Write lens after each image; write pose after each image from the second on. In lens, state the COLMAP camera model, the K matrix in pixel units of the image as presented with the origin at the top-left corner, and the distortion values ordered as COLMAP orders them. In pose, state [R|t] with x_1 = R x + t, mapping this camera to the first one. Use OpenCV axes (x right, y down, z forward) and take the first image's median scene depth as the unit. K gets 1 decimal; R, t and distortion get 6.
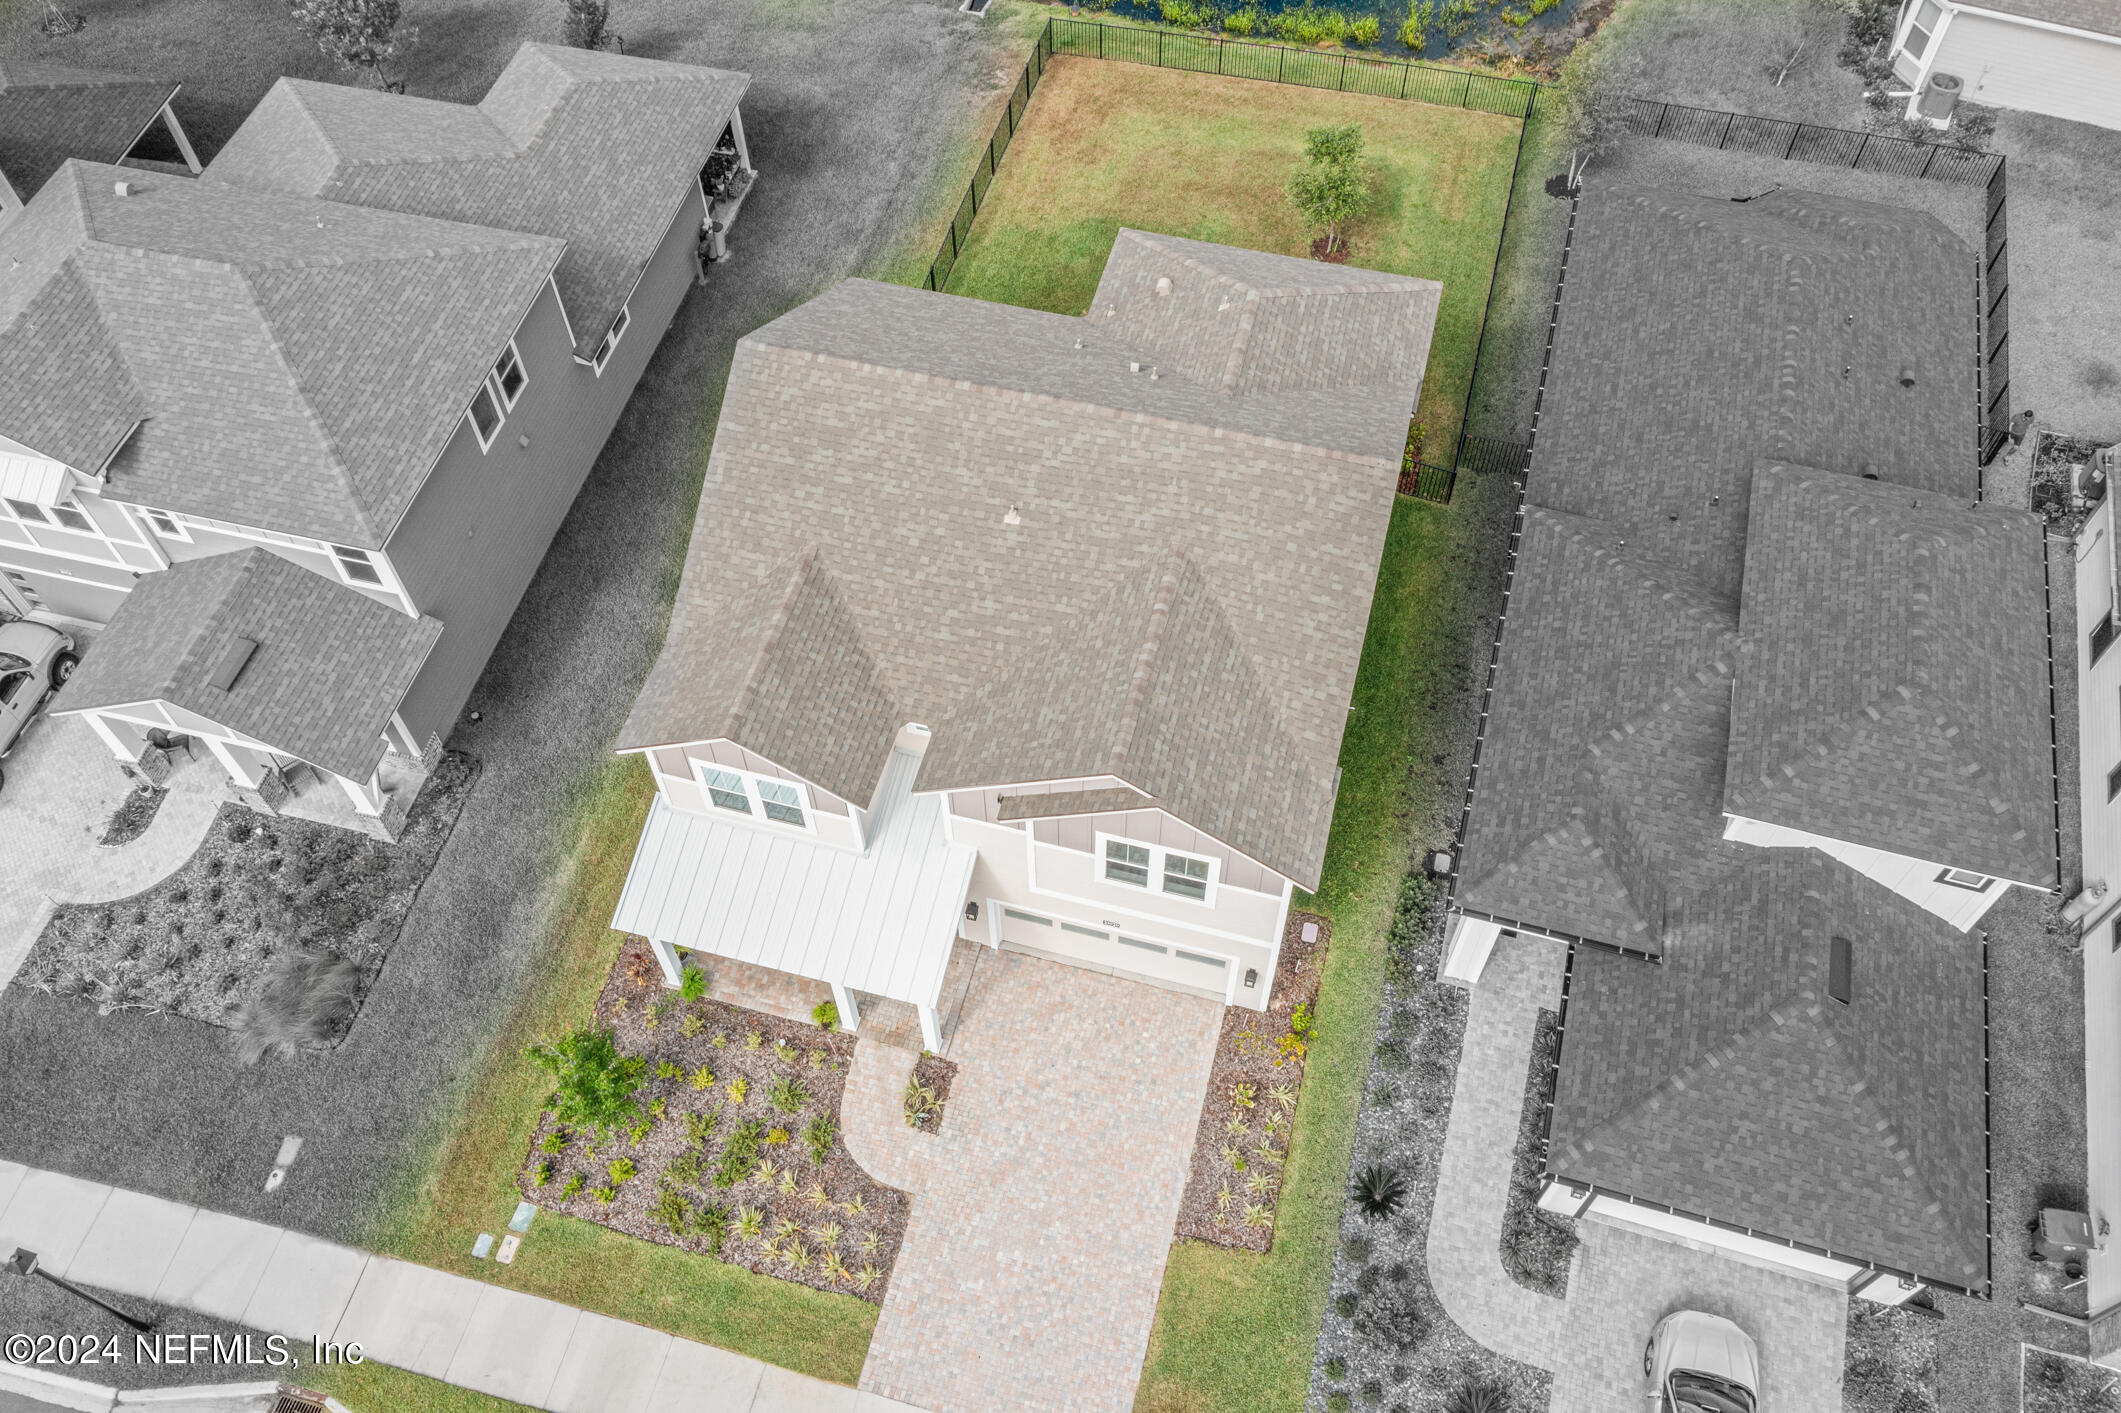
lens RADIAL K [[1714.7, 0, 1060.0], [0, 1714.7, 700.5], [0, 0, 1]] dist [-0.003562, 0.009945]
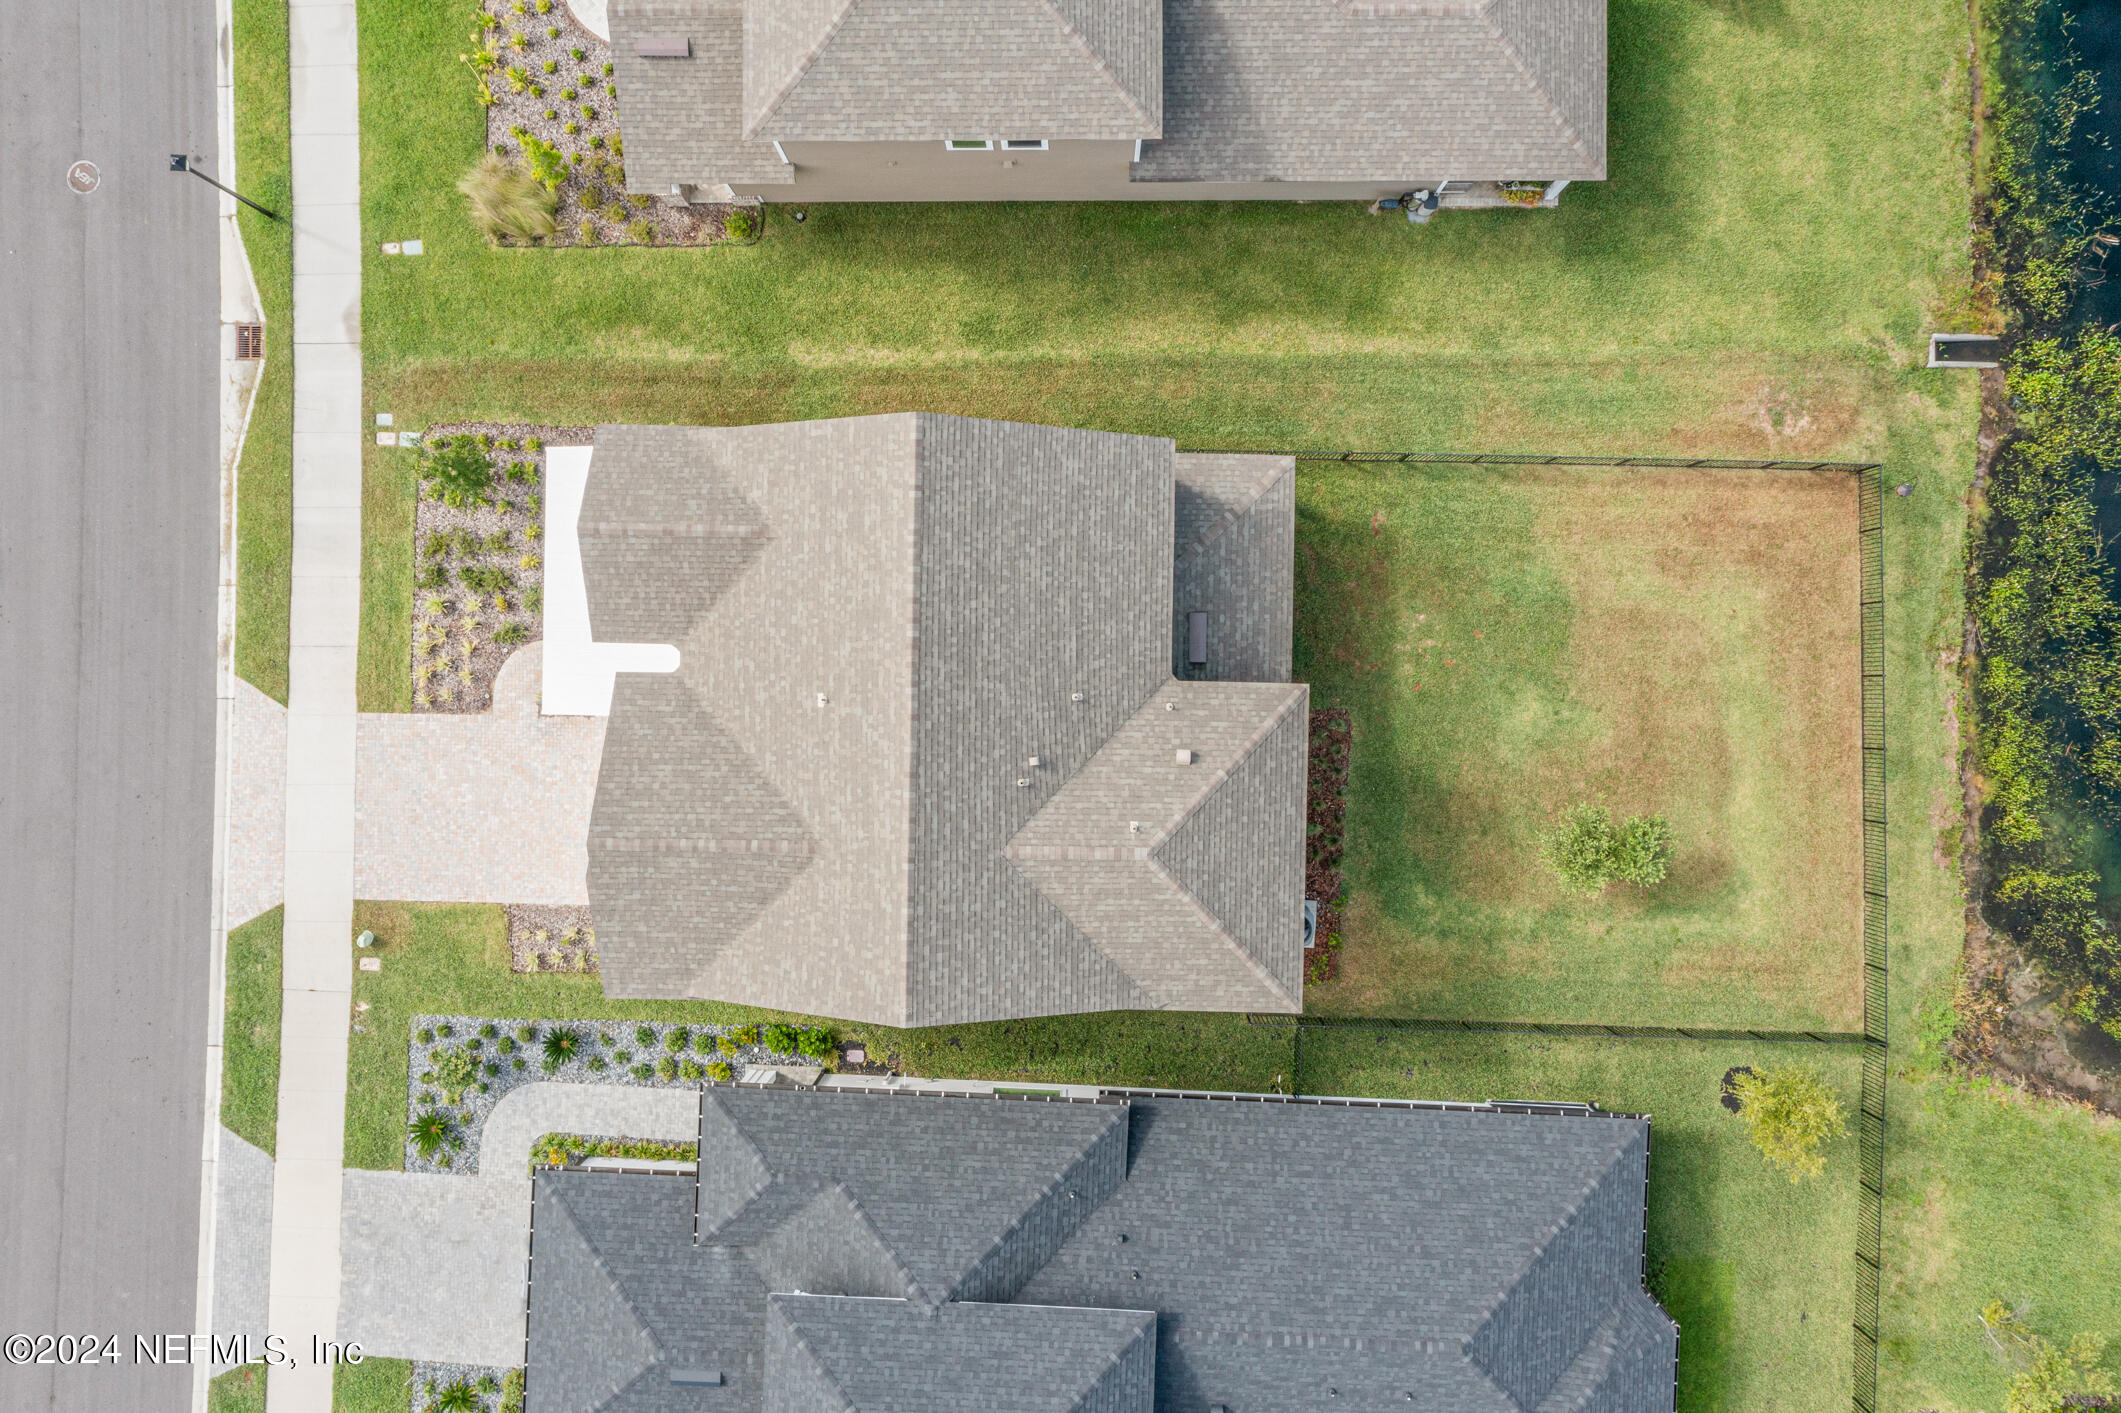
lens RADIAL K [[1714.7, 0, 1060.0], [0, 1714.7, 700.5], [0, 0, 1]] dist [-0.003562, 0.009945]
pose [[0.242303, 0.970075, 0.015583, -0.006552], [-0.790856, 0.188184, 0.582352, -0.873947], [0.561993, -0.153430, 0.812787, 0.147958]]
